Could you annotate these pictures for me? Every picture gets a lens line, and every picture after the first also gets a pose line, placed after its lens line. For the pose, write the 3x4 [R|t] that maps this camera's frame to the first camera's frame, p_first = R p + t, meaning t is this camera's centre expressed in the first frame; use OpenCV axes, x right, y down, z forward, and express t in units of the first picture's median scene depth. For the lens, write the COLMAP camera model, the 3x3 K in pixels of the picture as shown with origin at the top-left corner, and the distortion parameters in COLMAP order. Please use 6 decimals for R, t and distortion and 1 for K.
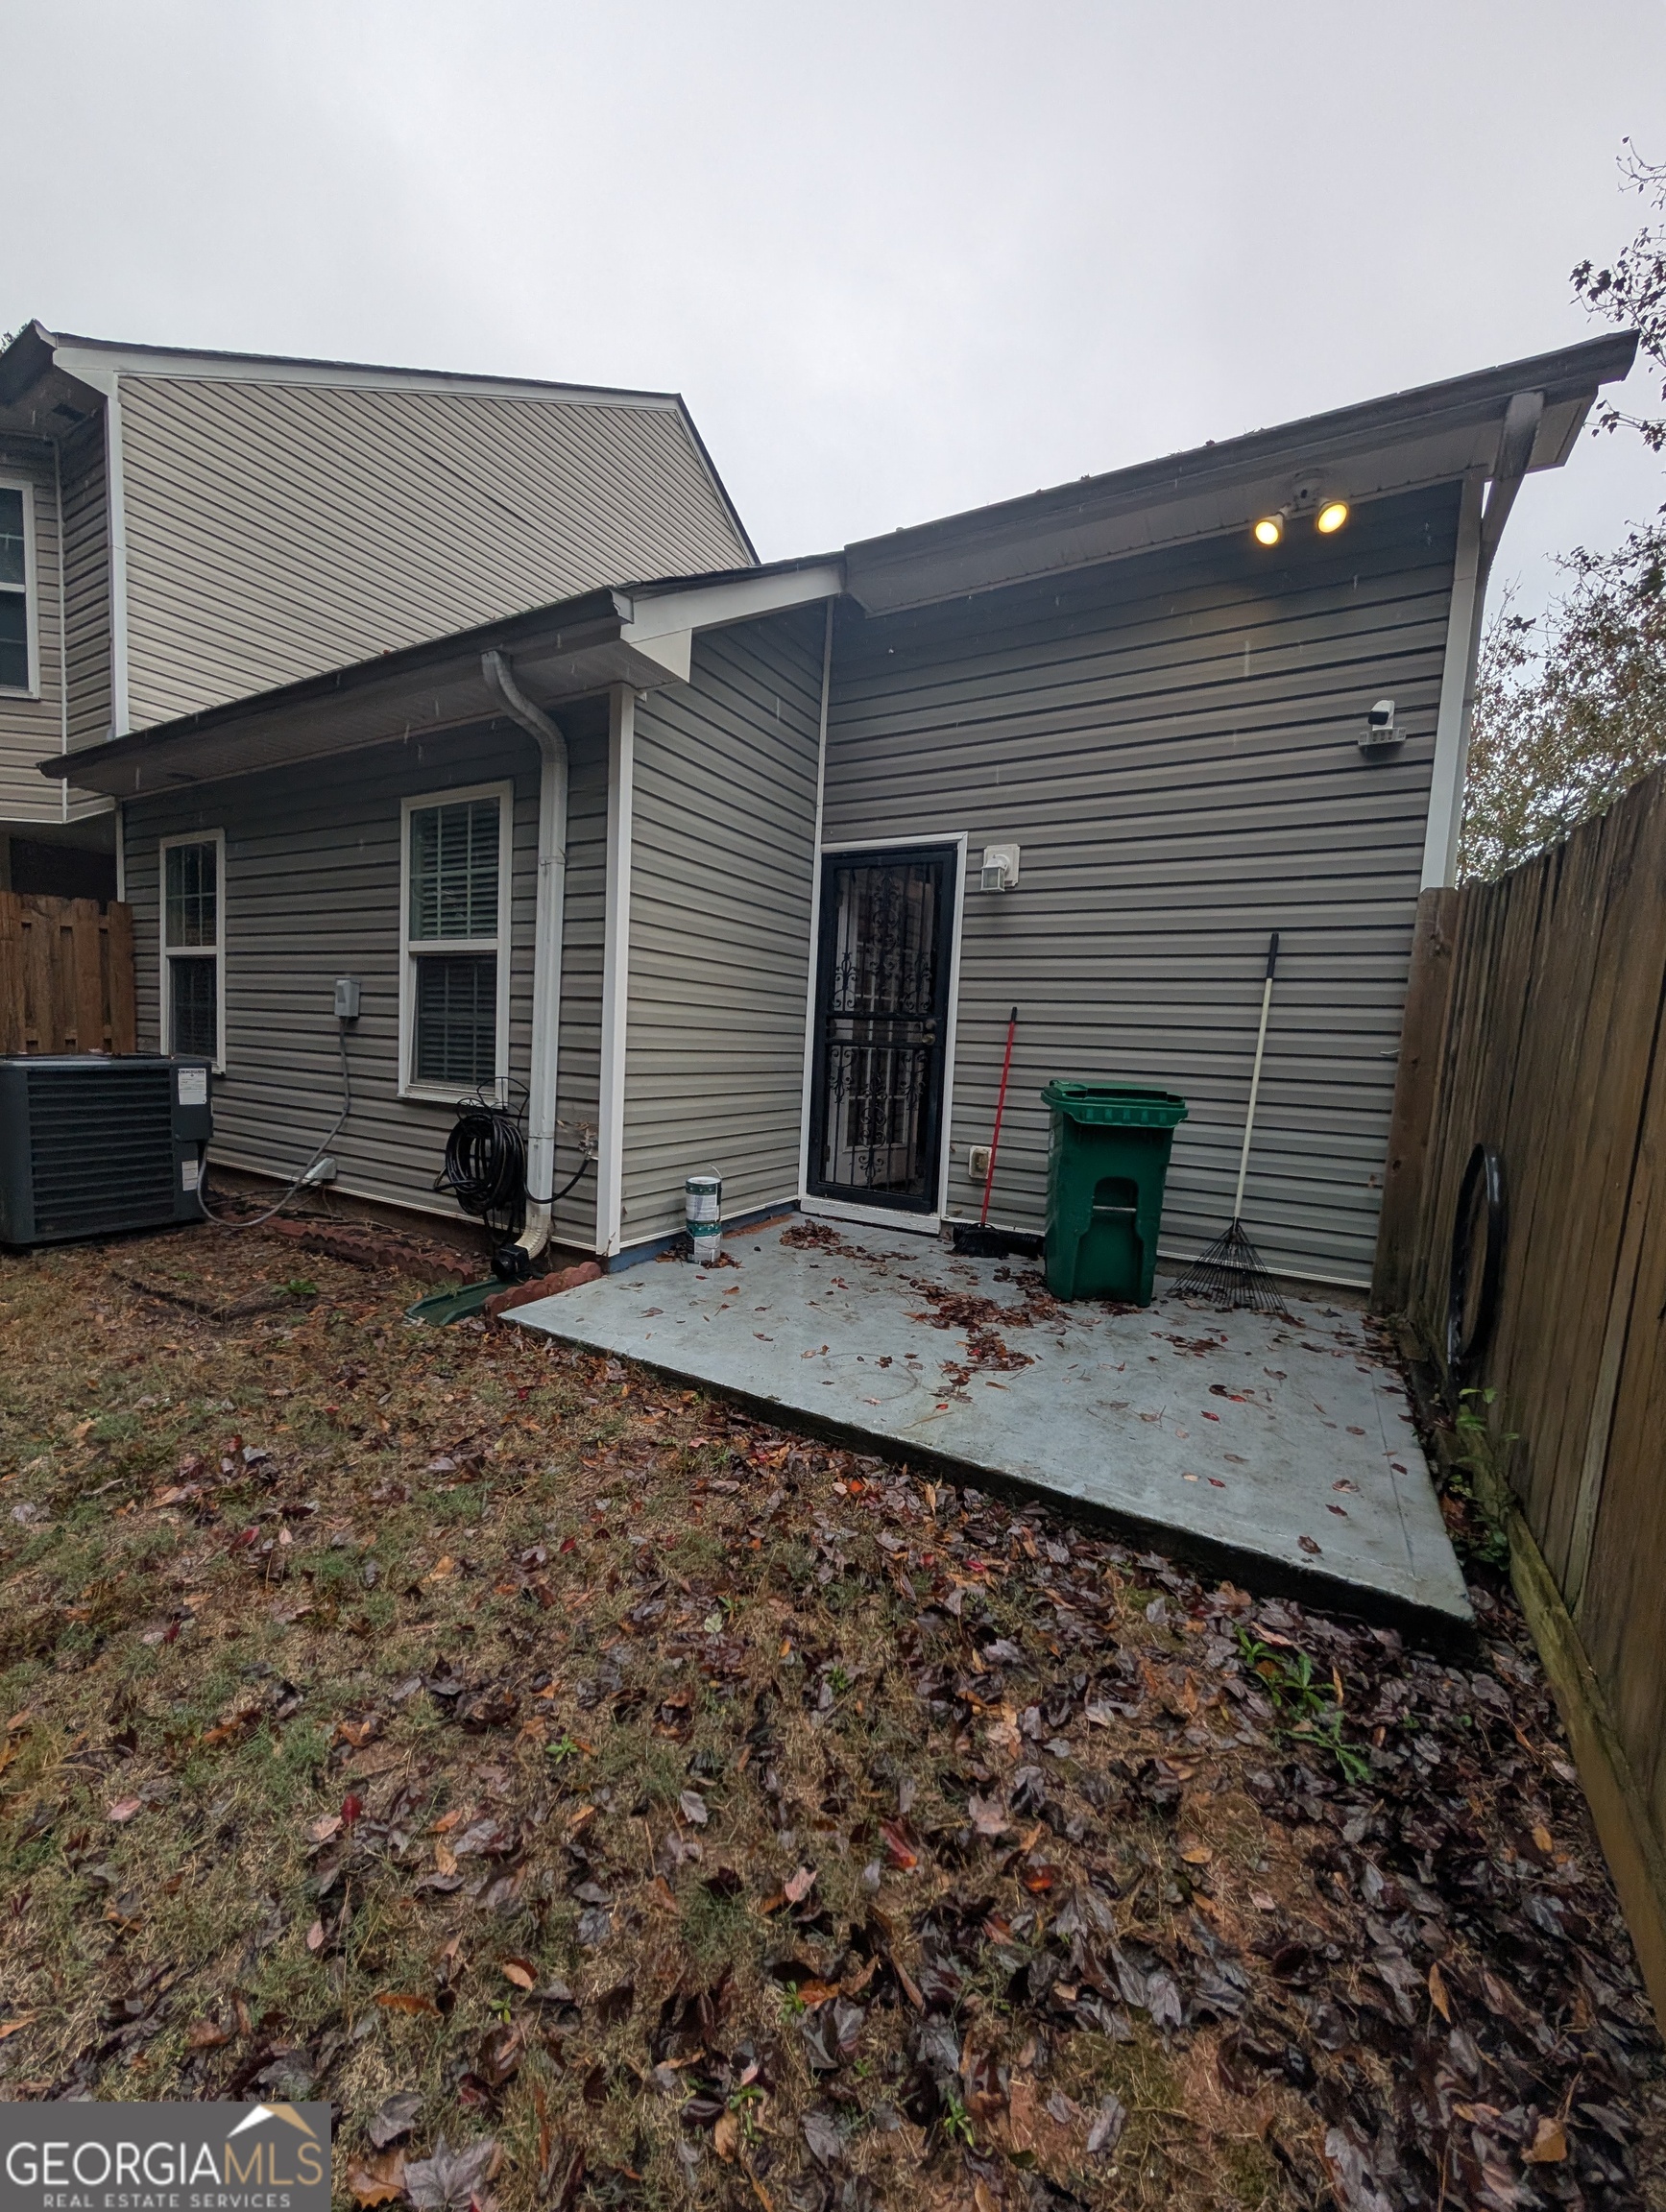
lens RADIAL K [[839.0, 0, 821.9], [0, 839.0, 1110.5], [0, 0, 1]] dist [0.002210, 0.000629]
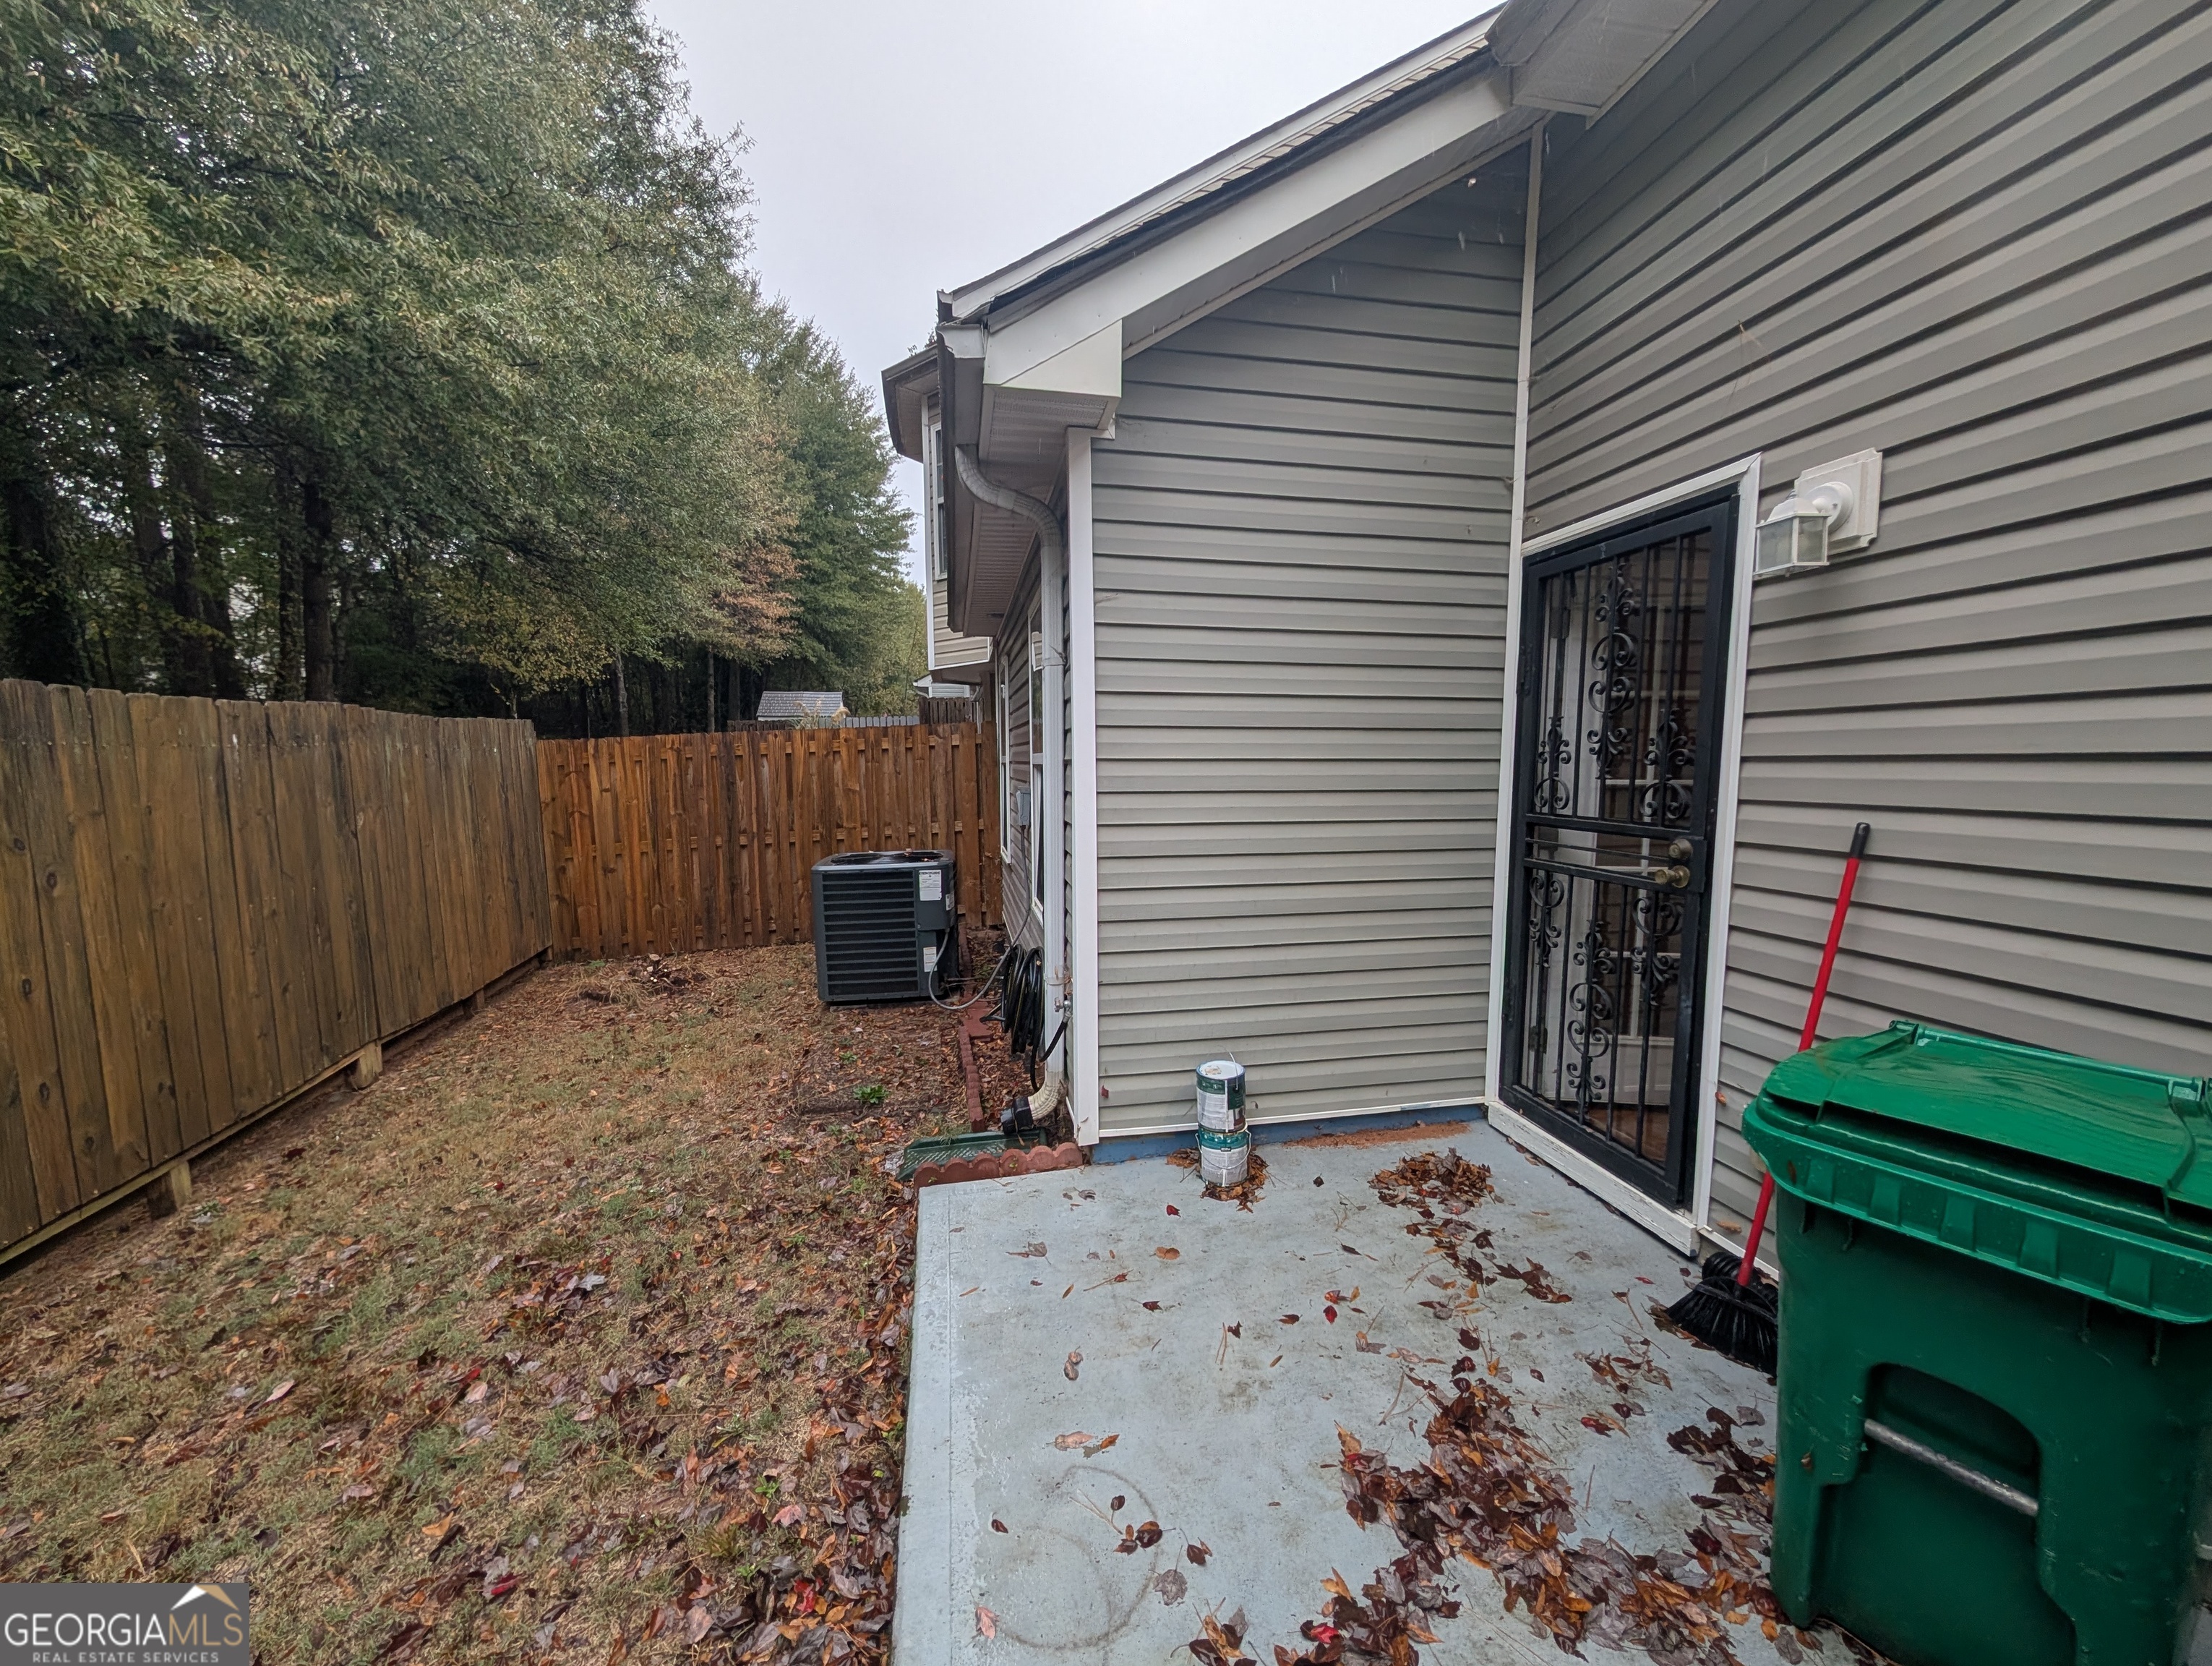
lens RADIAL K [[839.1, 0, 1104.3], [0, 839.1, 848.2], [0, 0, 1]] dist [0.002210, 0.000629]
pose [[0.646063, 0.031052, -0.762652, 0.319526], [-0.030001, 0.999433, 0.015278, -0.108364], [0.762694, 0.013010, 0.646628, 0.428618]]
